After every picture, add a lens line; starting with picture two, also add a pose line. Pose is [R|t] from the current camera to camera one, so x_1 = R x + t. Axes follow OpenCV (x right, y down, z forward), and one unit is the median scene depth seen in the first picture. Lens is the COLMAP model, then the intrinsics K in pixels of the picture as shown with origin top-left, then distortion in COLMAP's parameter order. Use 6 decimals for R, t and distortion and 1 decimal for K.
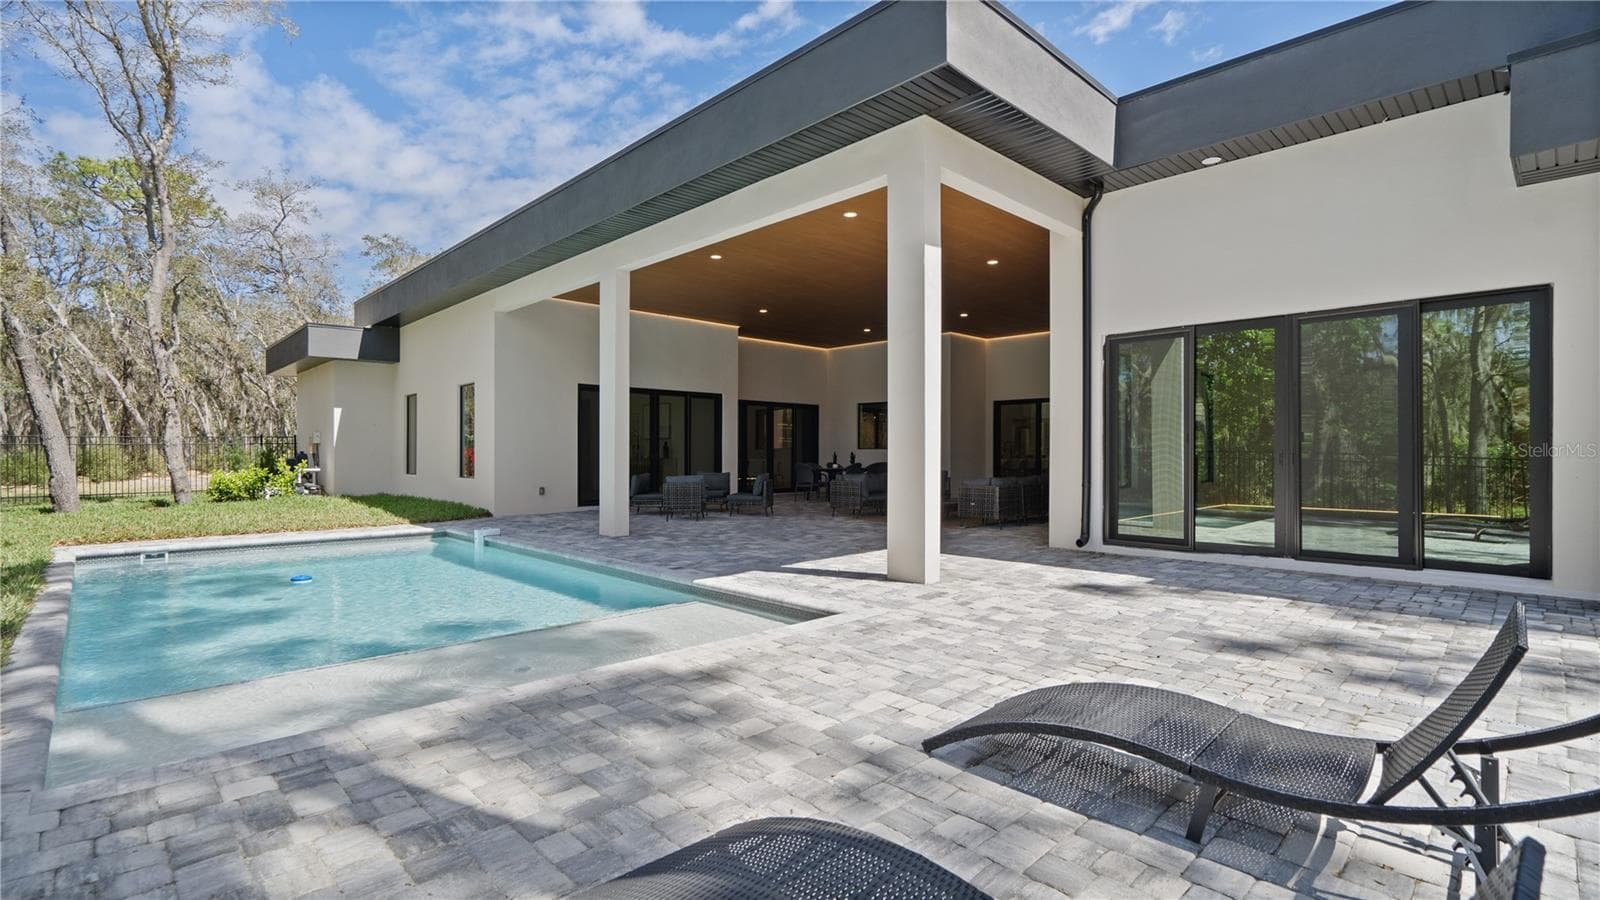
lens RADIAL K [[752.4, 0, 781.0], [0, 752.4, 450.3], [0, 0, 1]] dist [-0.000873, 0.000135]
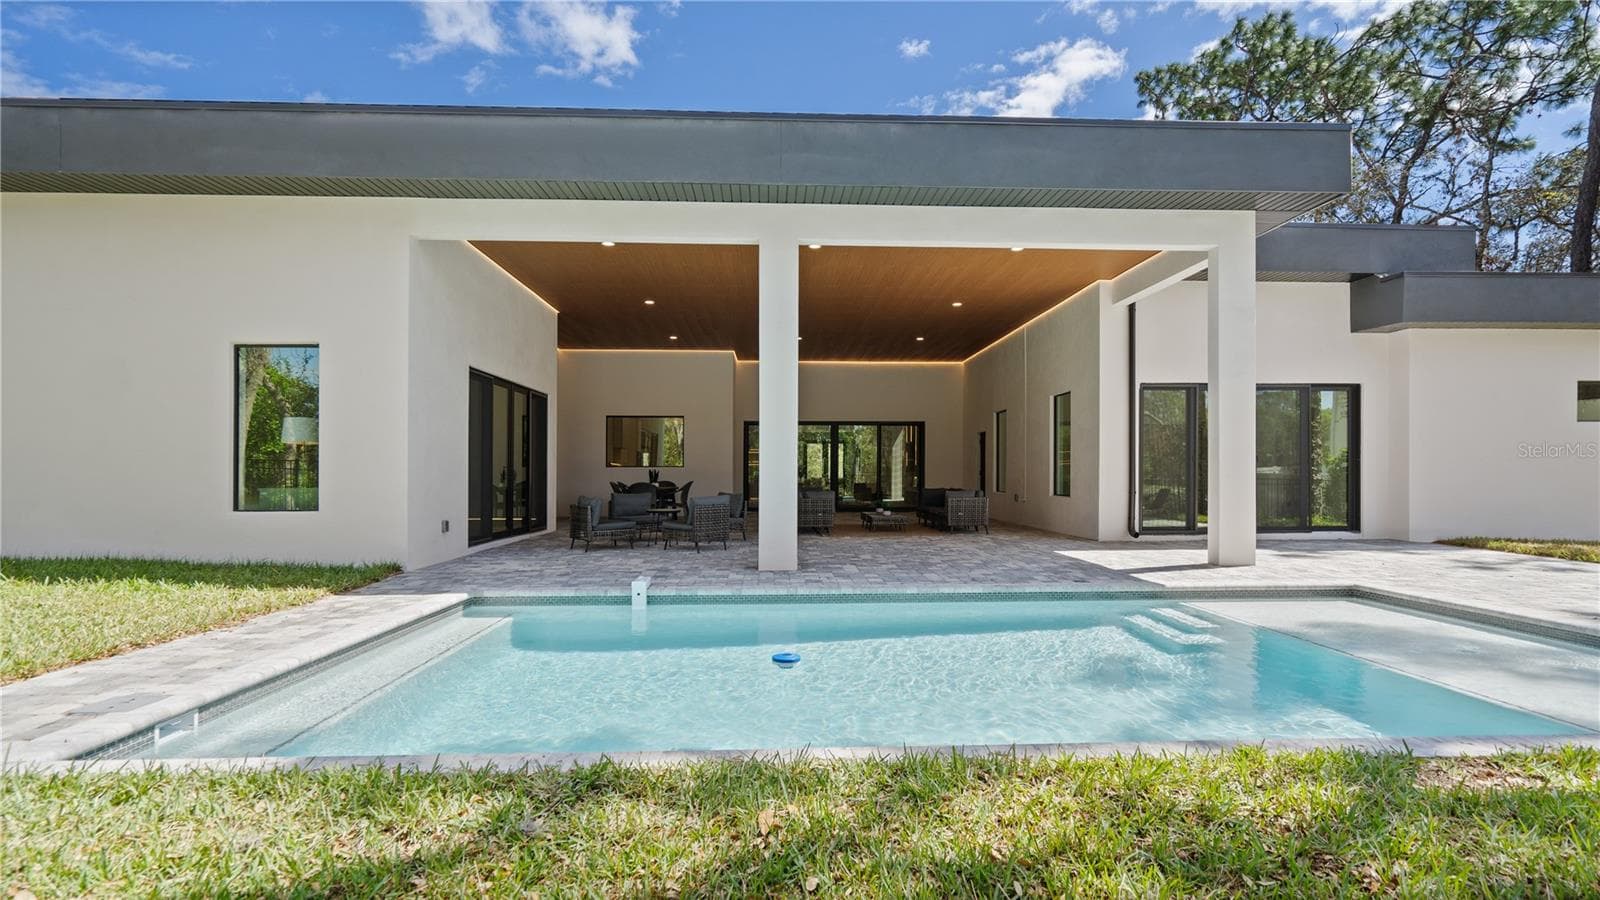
lens RADIAL K [[769.6, 0, 800.0], [0, 769.6, 450.0], [0, 0, 1]] dist [-0.001373, -0.000539]
pose [[0.646053, 0.024861, 0.762887, -0.795800], [0.000609, 0.999452, -0.033087, 0.013362], [-0.763292, 0.021840, 0.645684, 0.439274]]
